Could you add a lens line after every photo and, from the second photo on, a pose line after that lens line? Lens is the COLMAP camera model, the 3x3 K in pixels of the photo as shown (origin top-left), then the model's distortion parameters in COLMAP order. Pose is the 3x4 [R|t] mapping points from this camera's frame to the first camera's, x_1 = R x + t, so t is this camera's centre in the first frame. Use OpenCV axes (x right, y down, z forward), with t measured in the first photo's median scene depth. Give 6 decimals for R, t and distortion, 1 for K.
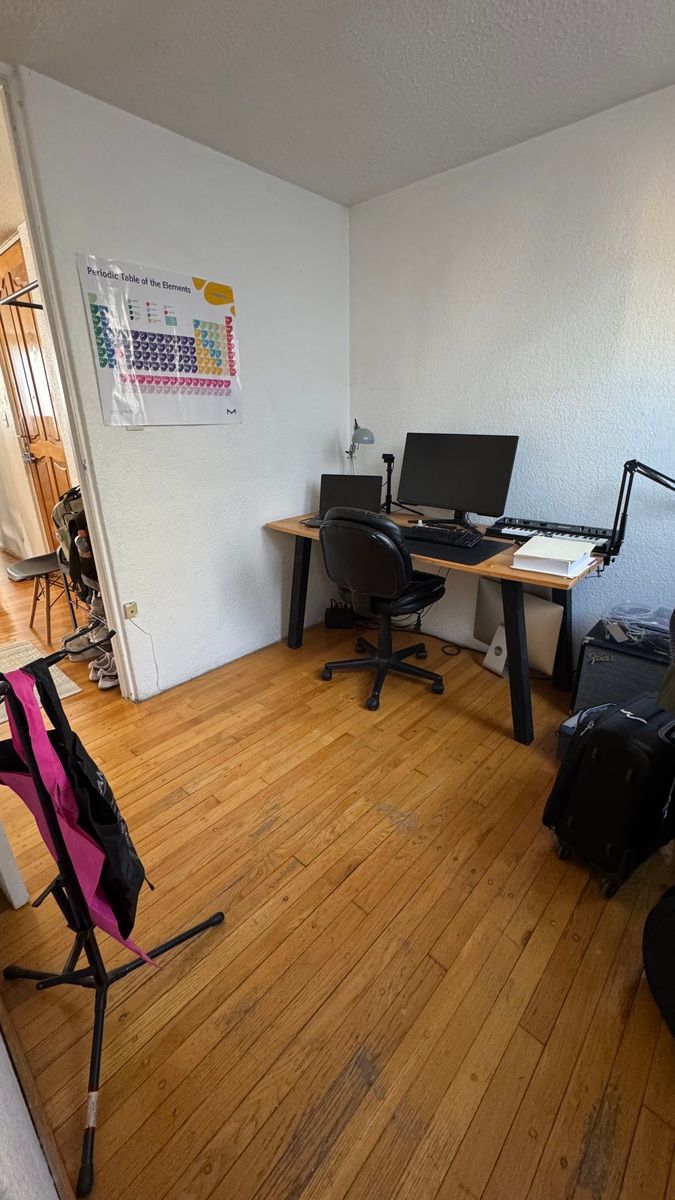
lens RADIAL K [[478.1, 0, 338.3], [0, 478.1, 599.5], [0, 0, 1]] dist [-0.003253, 0.000339]
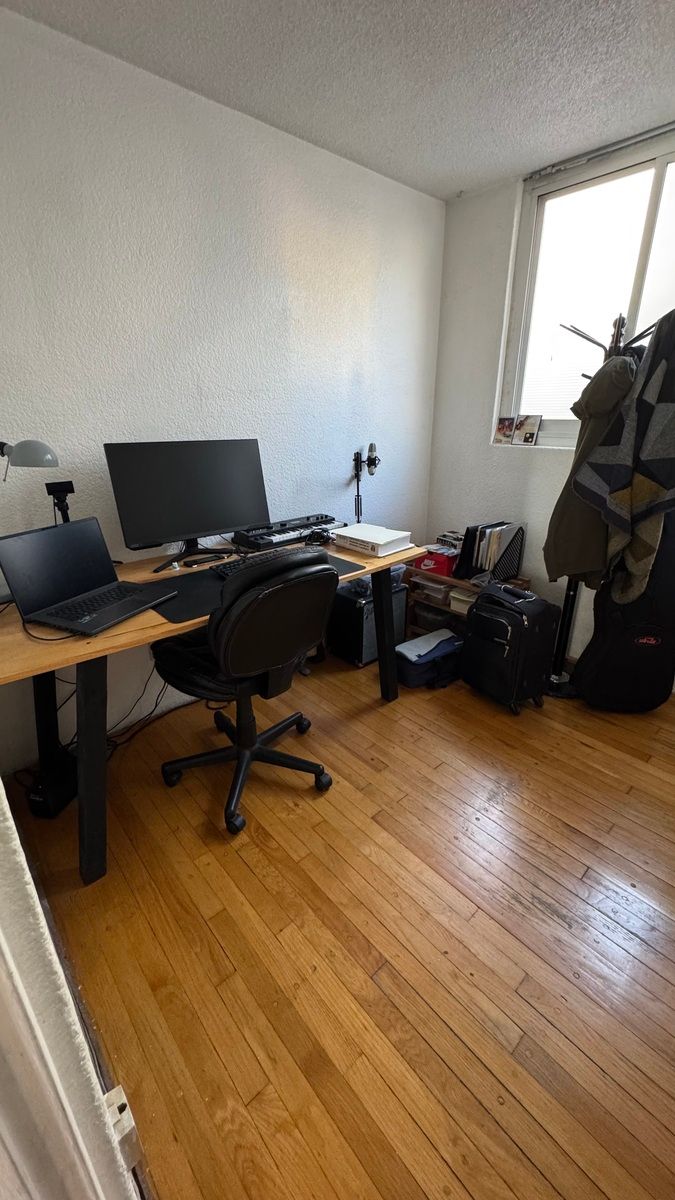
lens RADIAL K [[478.1, 0, 338.3], [0, 478.1, 599.5], [0, 0, 1]] dist [-0.003253, 0.000339]
pose [[0.095431, -0.349131, 0.932202, -0.581020], [0.361777, 0.884604, 0.294268, -0.282698], [-0.927368, 0.309167, 0.210726, 0.755083]]
